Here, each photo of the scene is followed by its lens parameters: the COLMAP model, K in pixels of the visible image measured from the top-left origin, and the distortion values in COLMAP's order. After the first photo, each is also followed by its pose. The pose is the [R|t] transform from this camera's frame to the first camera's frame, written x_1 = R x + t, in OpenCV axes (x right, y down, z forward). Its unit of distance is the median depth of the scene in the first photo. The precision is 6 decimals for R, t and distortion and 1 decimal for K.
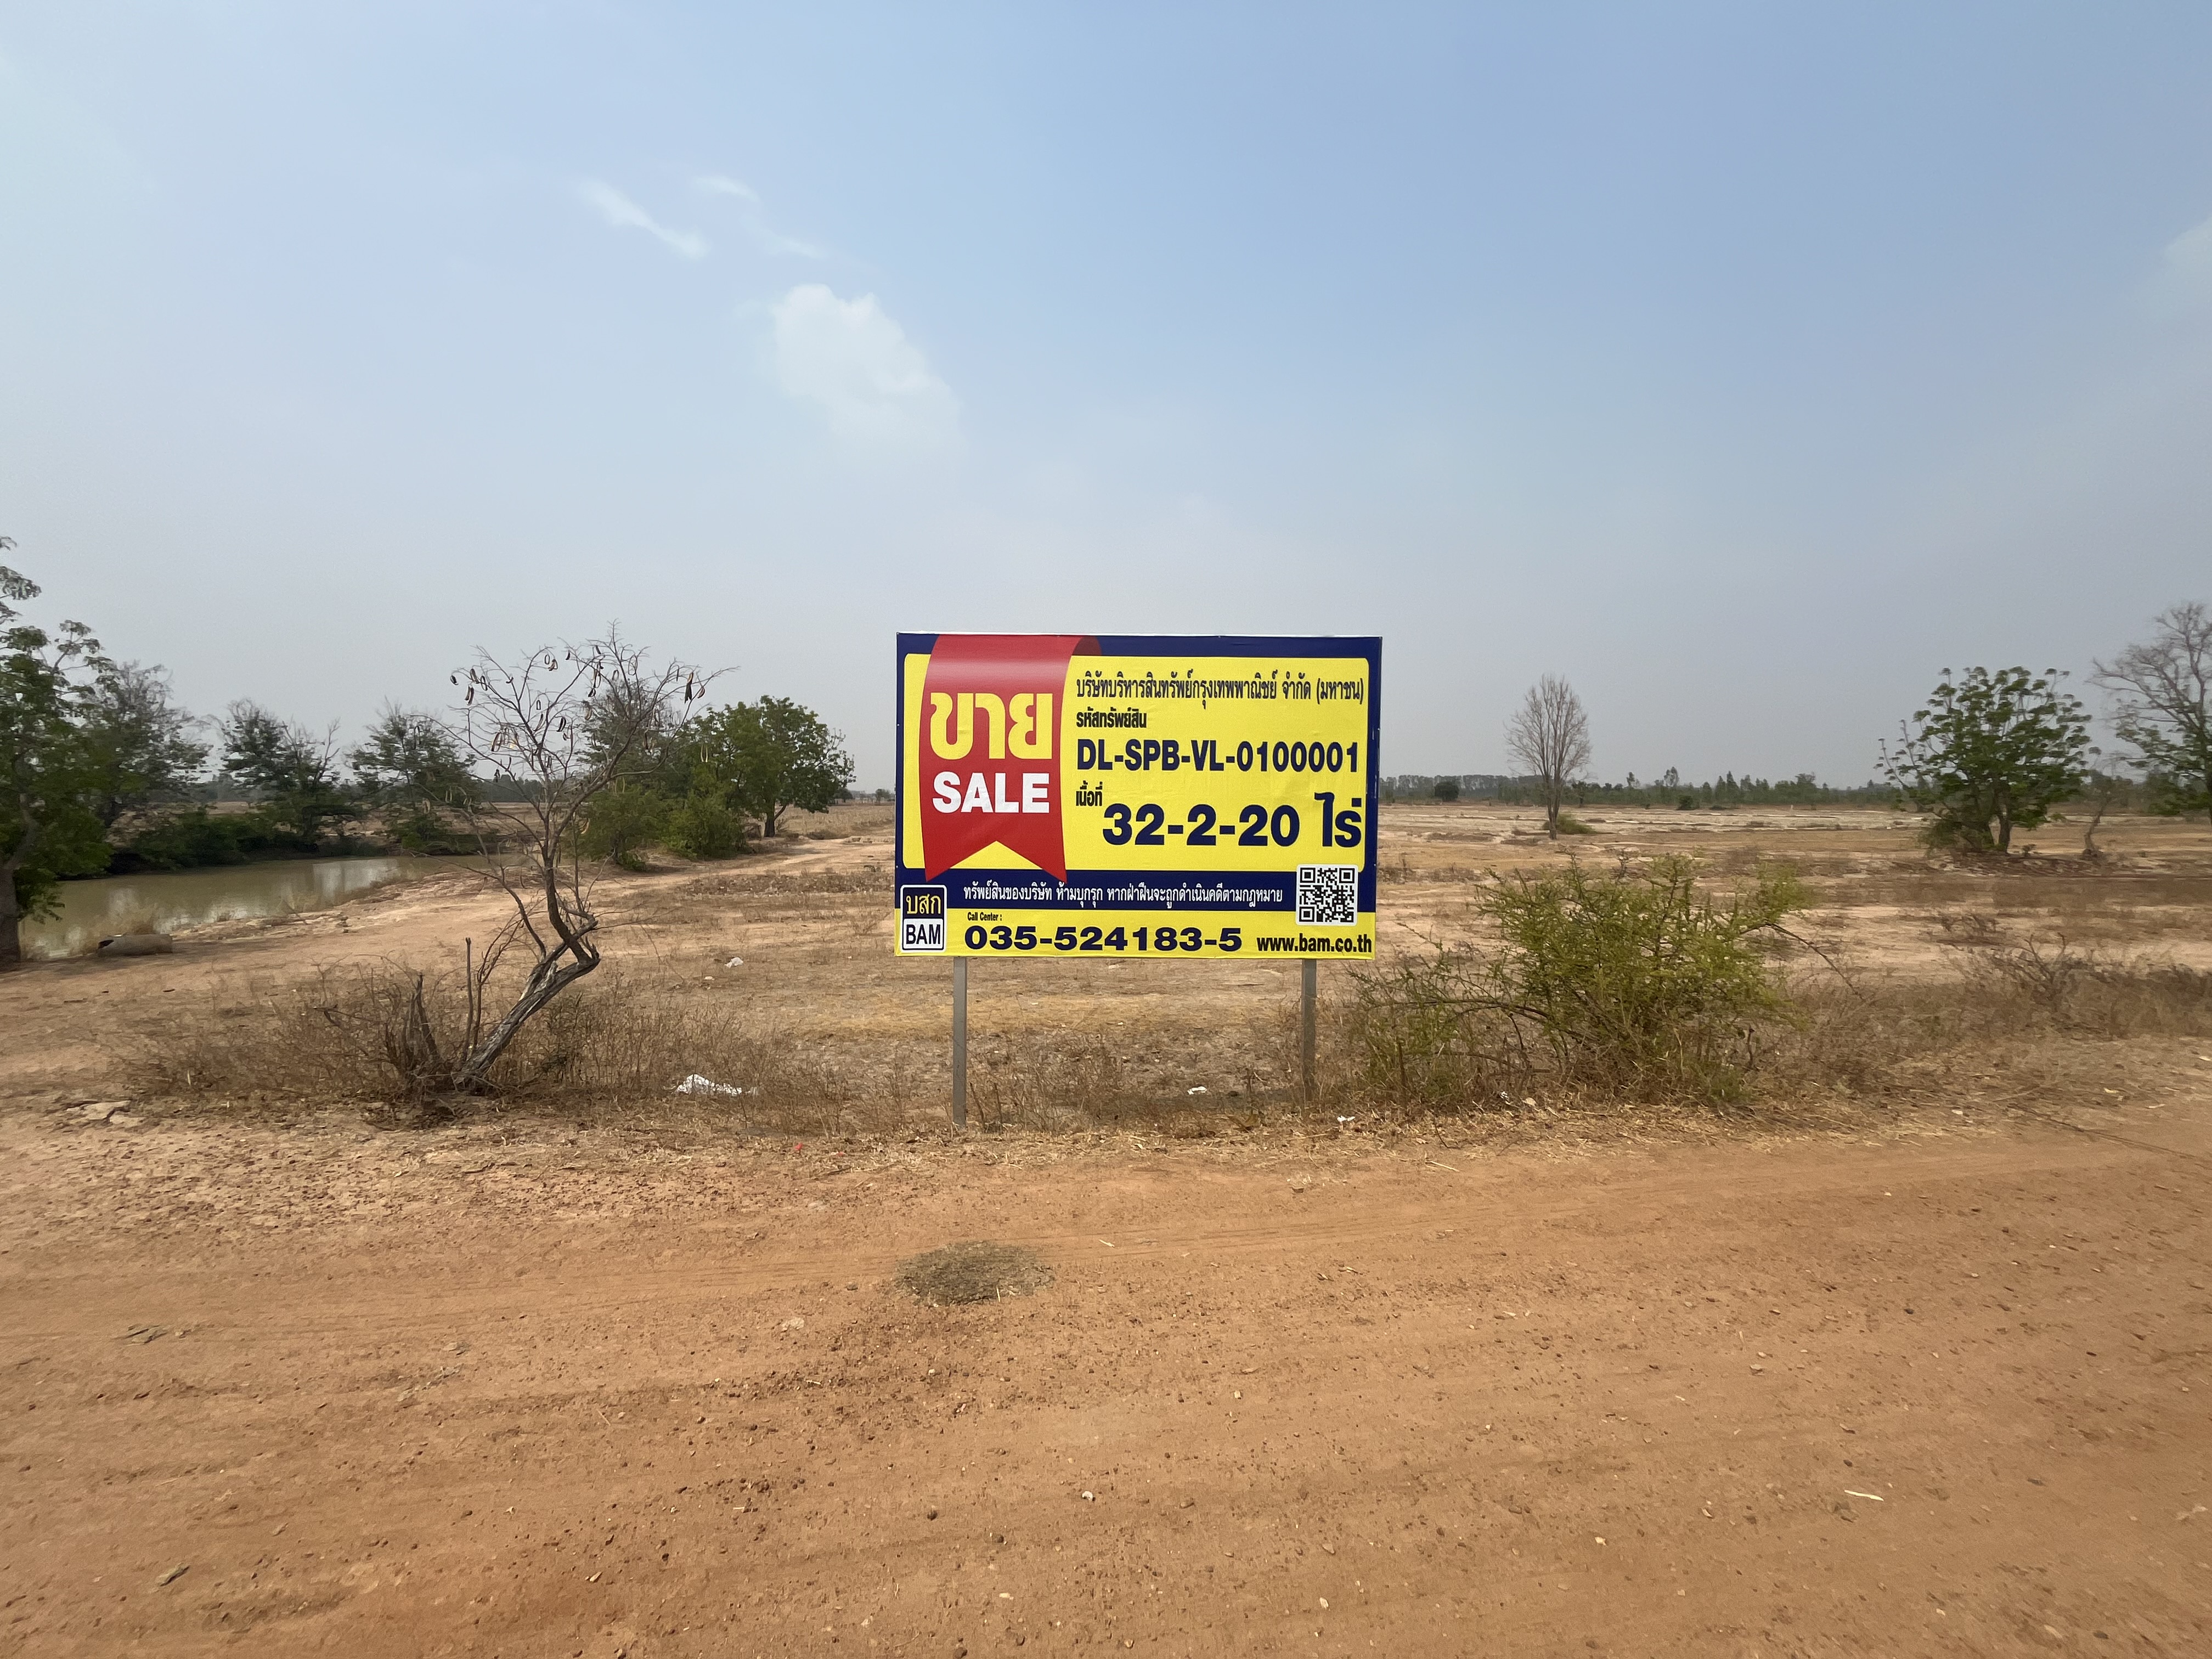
lens RADIAL K [[899.4, 0, 1093.6], [0, 899.4, 840.9], [0, 0, 1]] dist [-0.002600, -0.000470]
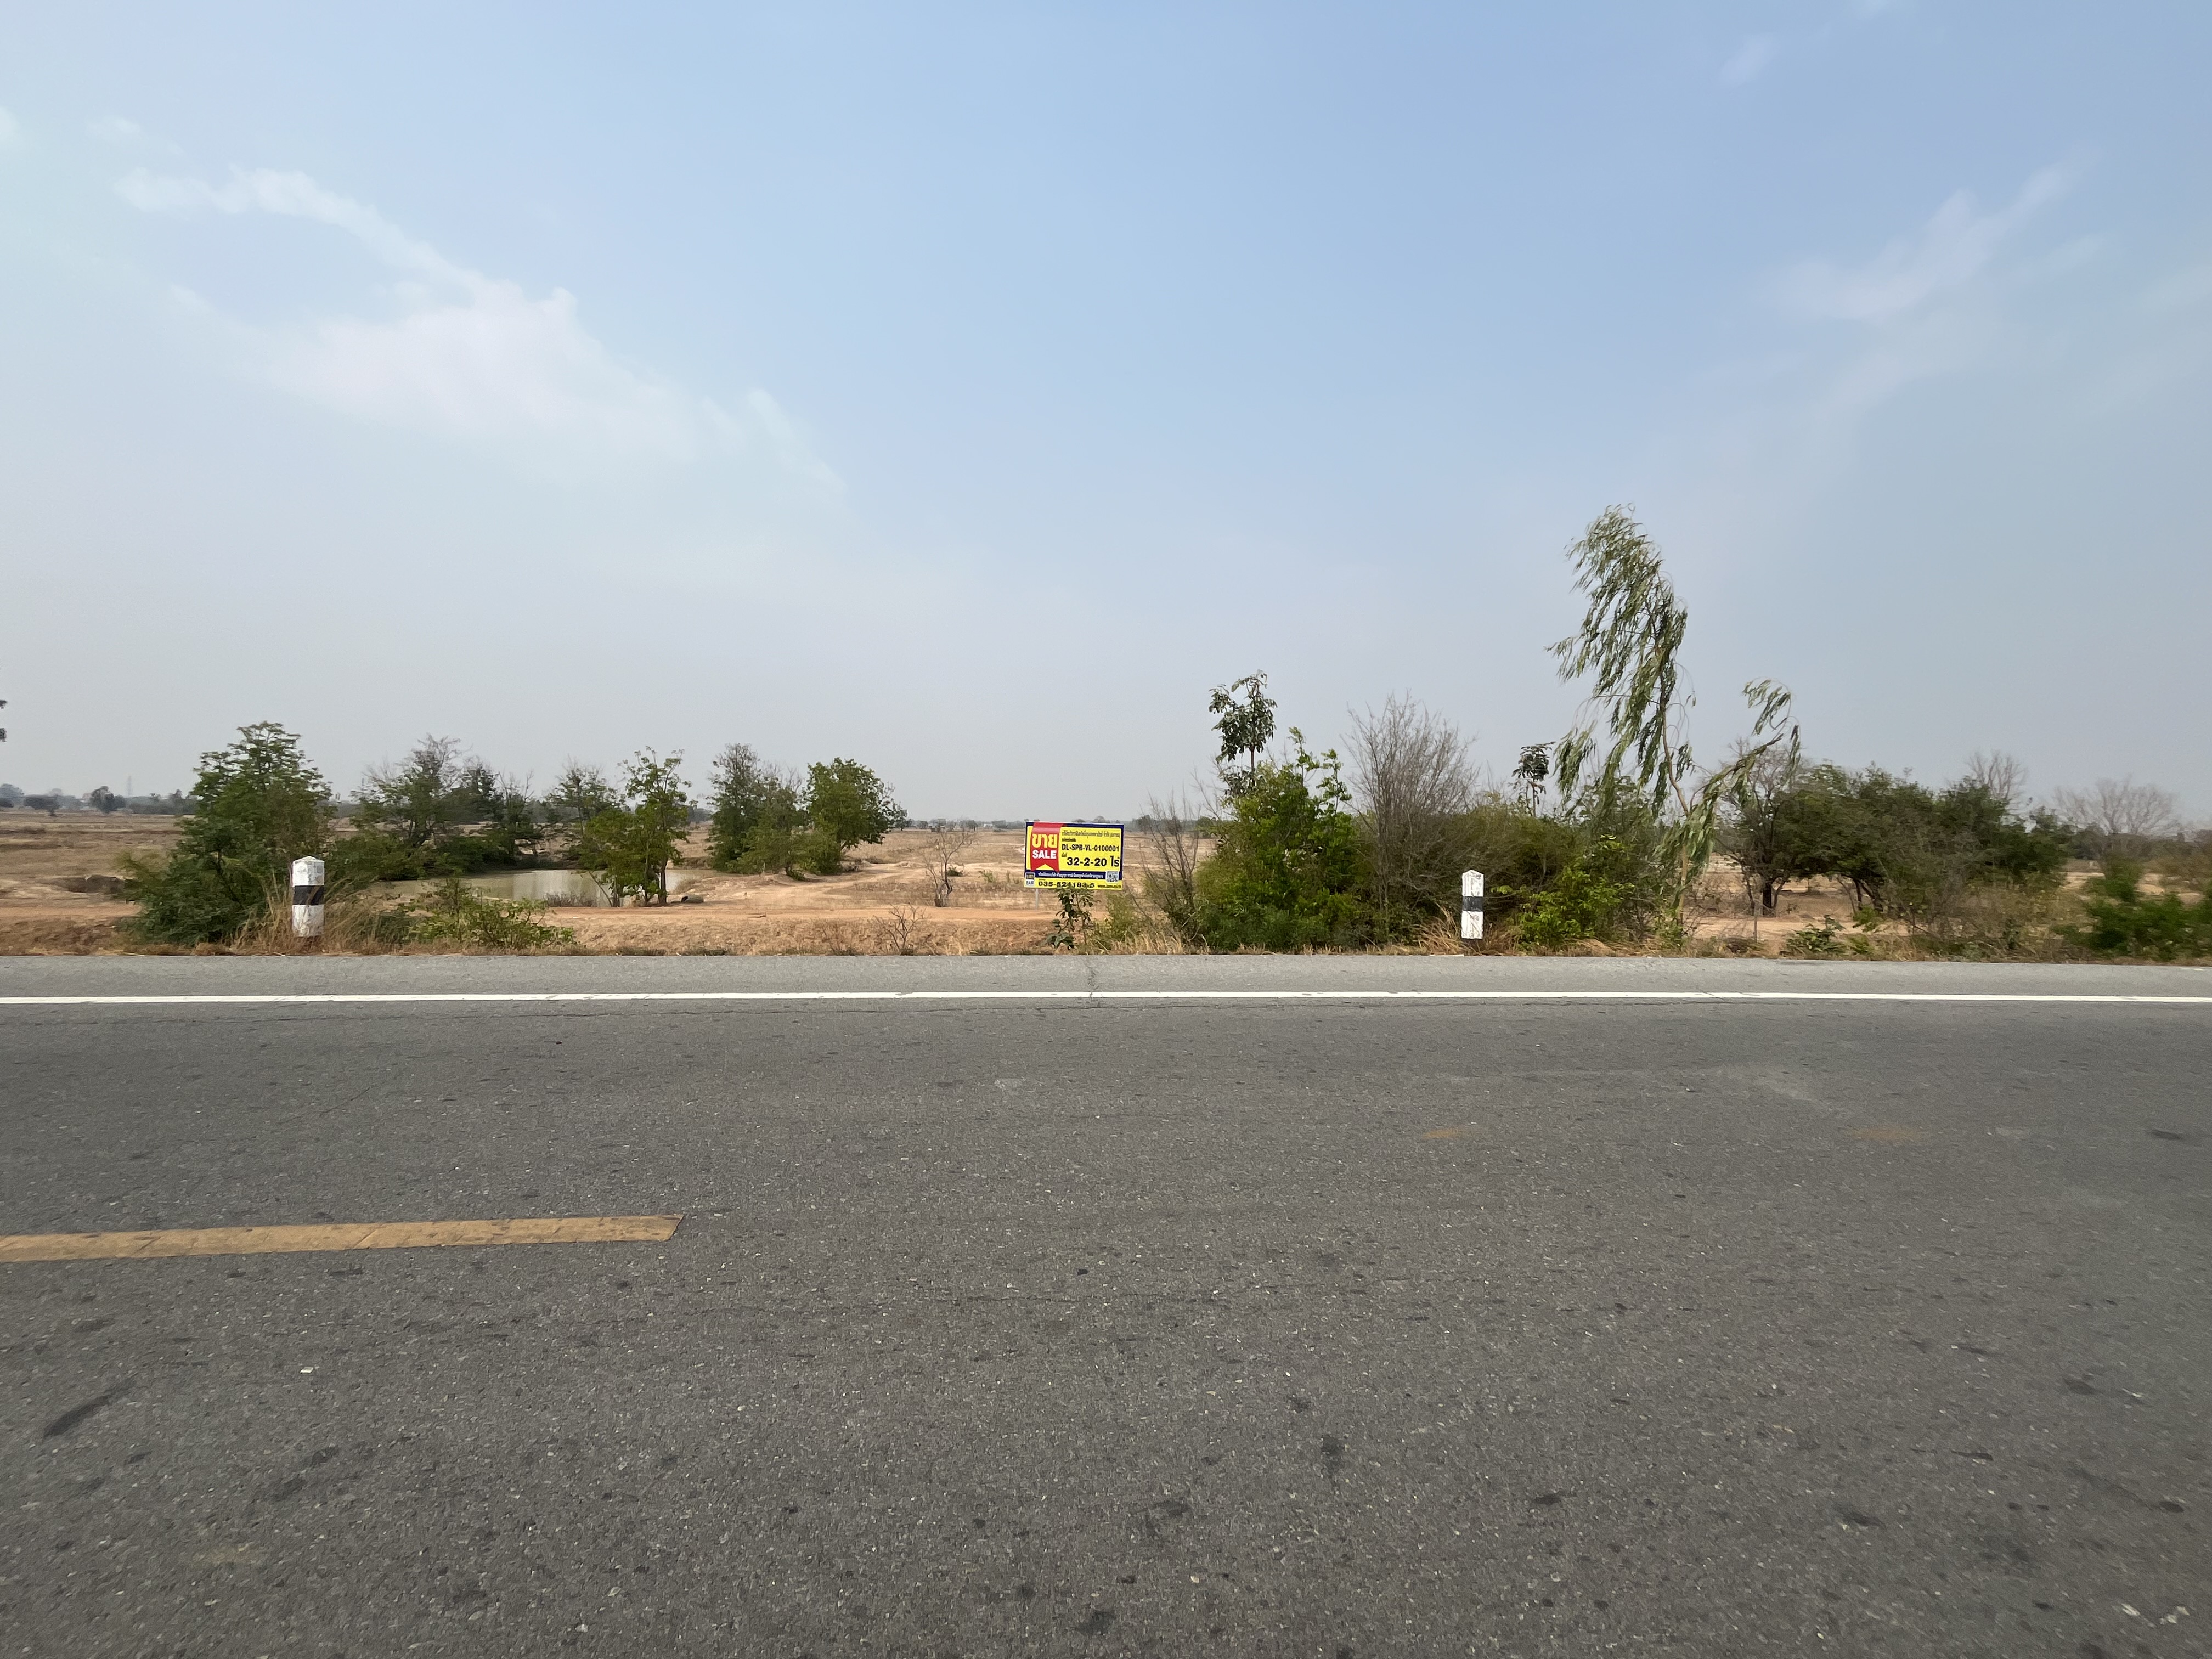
lens RADIAL K [[892.2, 0, 1096.3], [0, 892.2, 832.1], [0, 0, 1]] dist [-0.003227, -0.000107]
pose [[0.999585, 0.021110, 0.019576, 0.010846], [-0.020242, 0.998847, -0.043539, 0.004767], [-0.020472, 0.043124, 0.998860, -0.583635]]
